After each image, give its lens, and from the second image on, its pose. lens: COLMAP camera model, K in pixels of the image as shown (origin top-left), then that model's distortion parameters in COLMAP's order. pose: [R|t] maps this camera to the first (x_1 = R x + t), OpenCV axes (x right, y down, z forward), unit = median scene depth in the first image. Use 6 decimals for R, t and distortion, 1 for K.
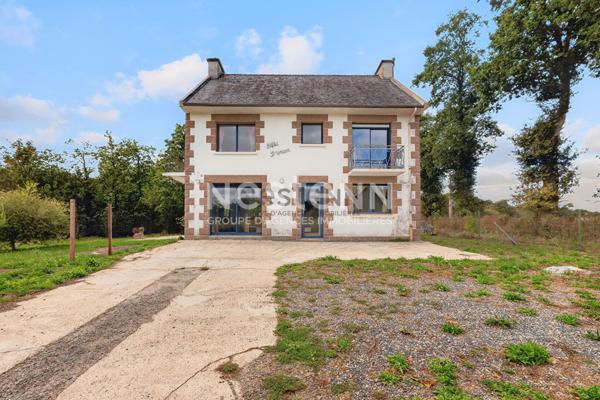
lens RADIAL K [[331.9, 0, 300.0], [0, 331.9, 200.0], [0, 0, 1]] dist [-0.044462, 0.000003]
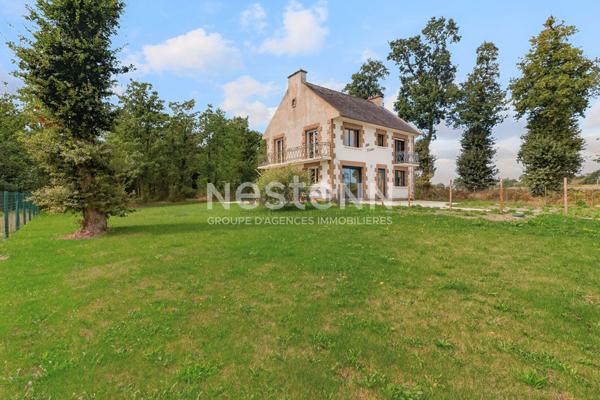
lens RADIAL K [[331.9, 0, 300.0], [0, 331.9, 200.0], [0, 0, 1]] dist [-0.044462, 0.000003]
pose [[0.783216, -0.007522, 0.621704, -1.410696], [-0.038317, 0.997442, 0.060339, 0.026859], [-0.620567, -0.071081, 0.780925, -0.132503]]
